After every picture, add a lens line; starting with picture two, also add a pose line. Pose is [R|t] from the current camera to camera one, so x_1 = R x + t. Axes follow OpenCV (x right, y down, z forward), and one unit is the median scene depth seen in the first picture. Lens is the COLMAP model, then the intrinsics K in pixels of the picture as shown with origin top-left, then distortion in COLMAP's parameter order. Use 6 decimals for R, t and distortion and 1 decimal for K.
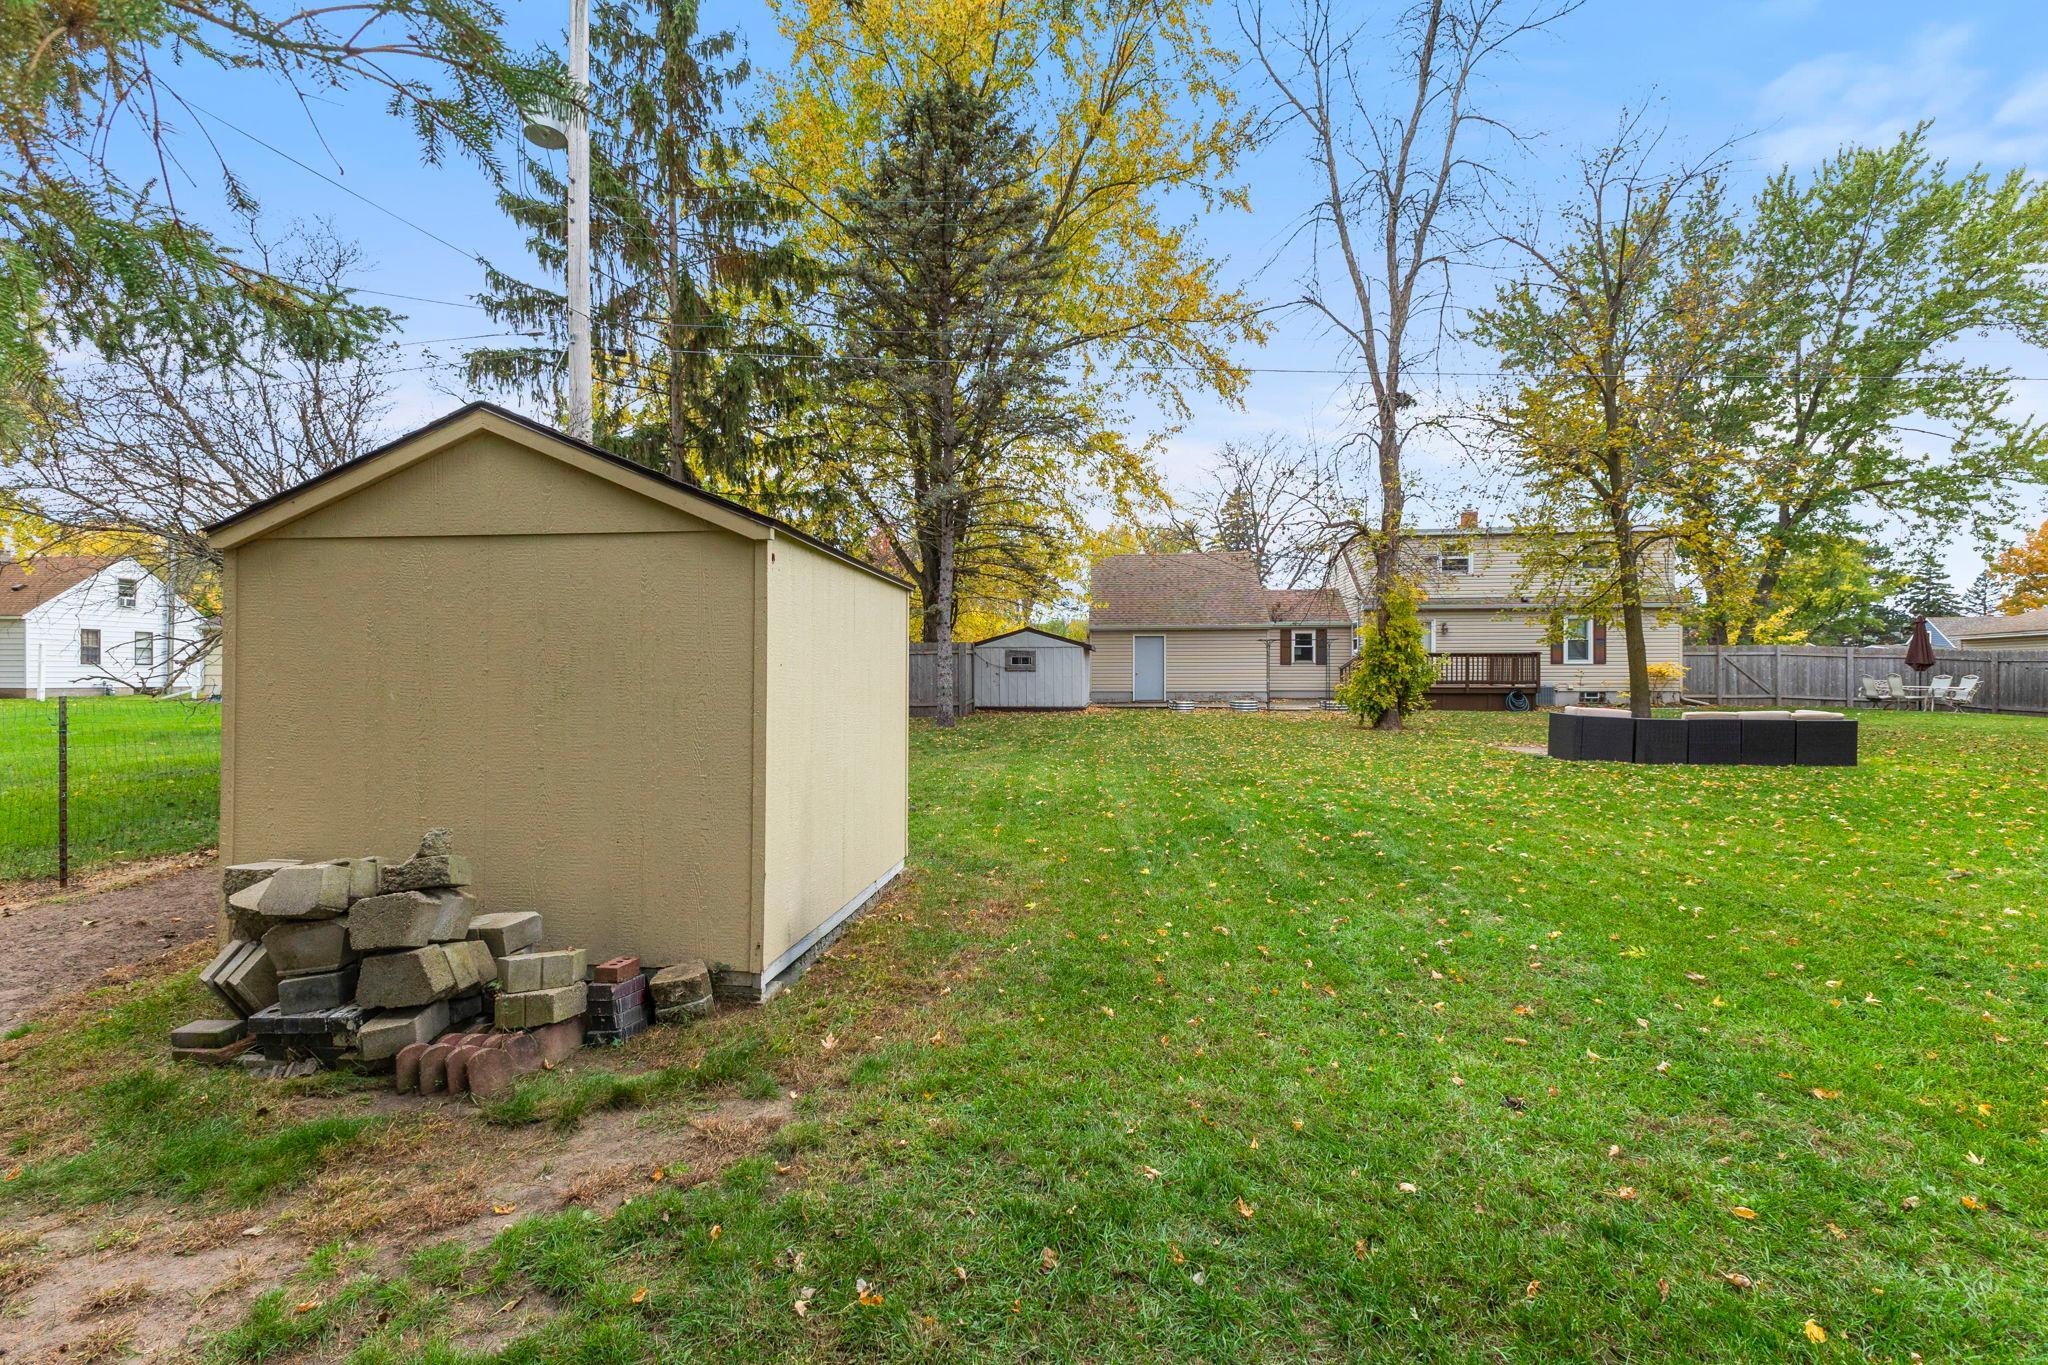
lens RADIAL K [[879.5, 0, 1029.7], [0, 879.5, 674.0], [0, 0, 1]] dist [0.004139, -0.000291]
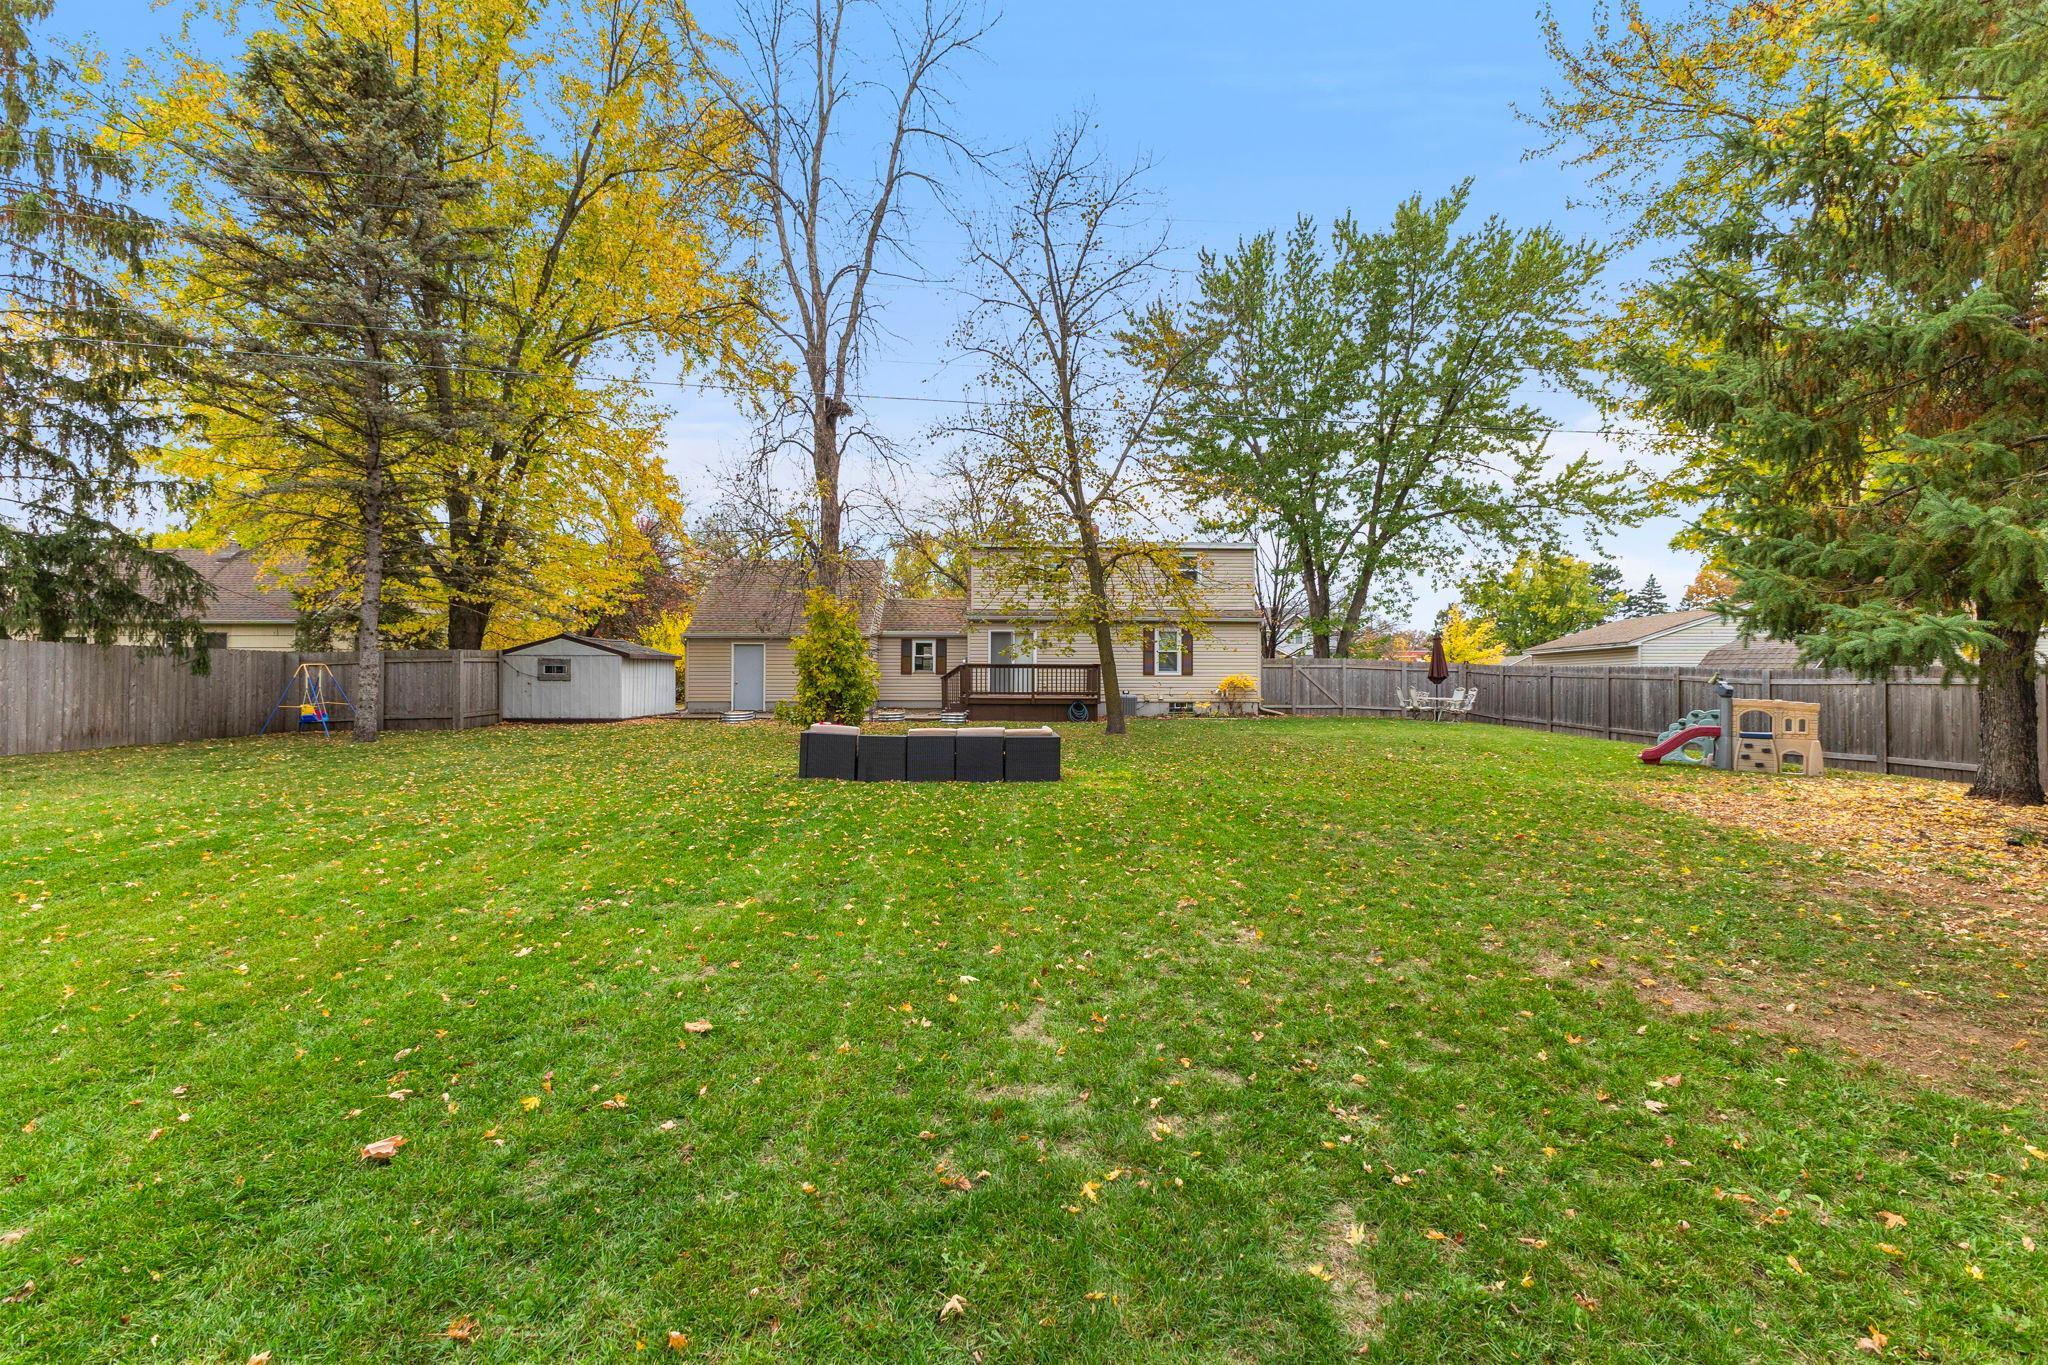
lens RADIAL K [[879.5, 0, 1029.7], [0, 879.5, 674.0], [0, 0, 1]] dist [0.004139, -0.000291]
pose [[0.990591, 0.004960, 0.136764, 0.326806], [-0.004196, 0.999974, -0.005876, -0.006221], [-0.136790, 0.005247, 0.990586, -0.002898]]
